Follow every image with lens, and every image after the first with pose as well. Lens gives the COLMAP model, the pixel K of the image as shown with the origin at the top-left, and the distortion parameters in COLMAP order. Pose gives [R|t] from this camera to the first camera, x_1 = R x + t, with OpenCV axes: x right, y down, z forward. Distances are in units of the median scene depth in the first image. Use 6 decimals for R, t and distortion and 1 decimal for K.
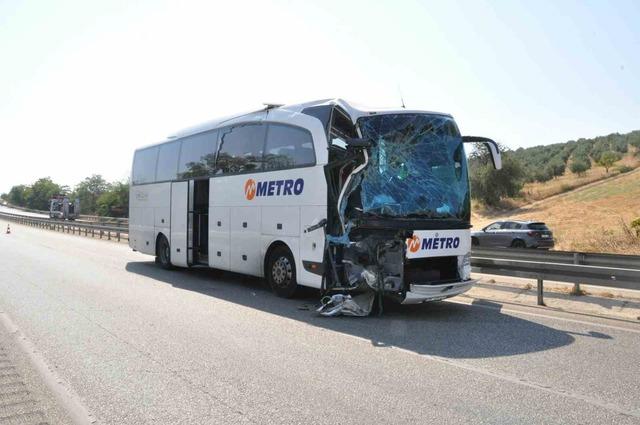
lens RADIAL K [[475.7, 0, 320.0], [0, 475.7, 212.5], [0, 0, 1]] dist [-0.155093, 0.108764]
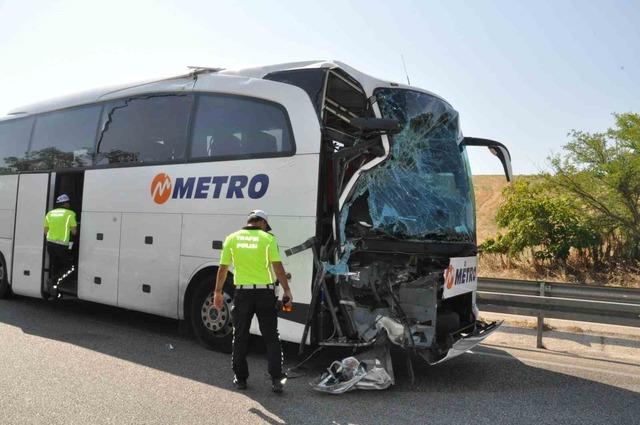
lens RADIAL K [[475.7, 0, 320.0], [0, 475.7, 212.5], [0, 0, 1]] dist [-0.155093, 0.108764]
pose [[0.943074, 0.049152, 0.328931, -0.178181], [-0.037380, 0.998417, -0.042024, 0.006661], [-0.330476, 0.027336, 0.943419, 0.345396]]
